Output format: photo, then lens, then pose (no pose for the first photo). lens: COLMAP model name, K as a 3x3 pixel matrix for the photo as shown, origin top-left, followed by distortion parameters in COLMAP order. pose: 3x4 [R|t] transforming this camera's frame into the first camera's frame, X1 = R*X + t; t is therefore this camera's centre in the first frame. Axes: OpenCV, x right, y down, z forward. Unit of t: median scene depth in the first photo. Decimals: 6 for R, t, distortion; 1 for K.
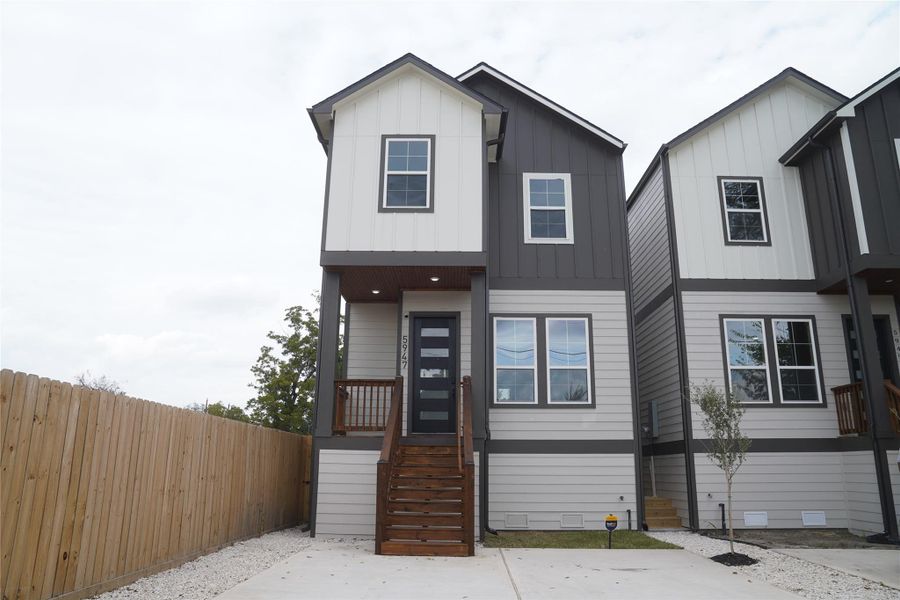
lens RADIAL K [[626.8, 0, 447.1], [0, 626.8, 304.9], [0, 0, 1]] dist [-0.126527, 0.084305]
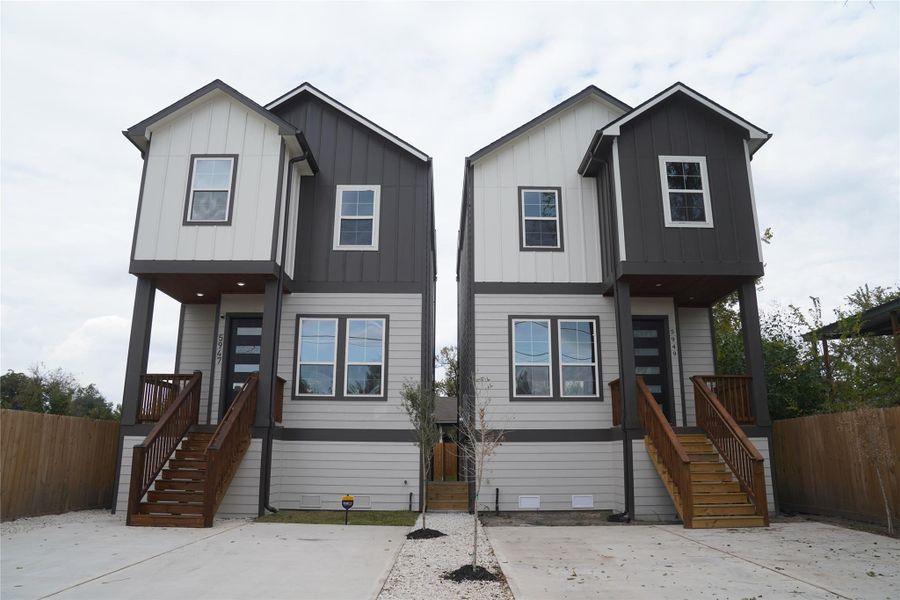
lens RADIAL K [[626.8, 0, 456.0], [0, 626.8, 301.3], [0, 0, 1]] dist [-0.126527, 0.084305]
pose [[0.999479, -0.001061, 0.032247, 0.325160], [0.000704, 0.999938, 0.011094, -0.022295], [-0.032257, -0.011066, 0.999418, -0.109416]]
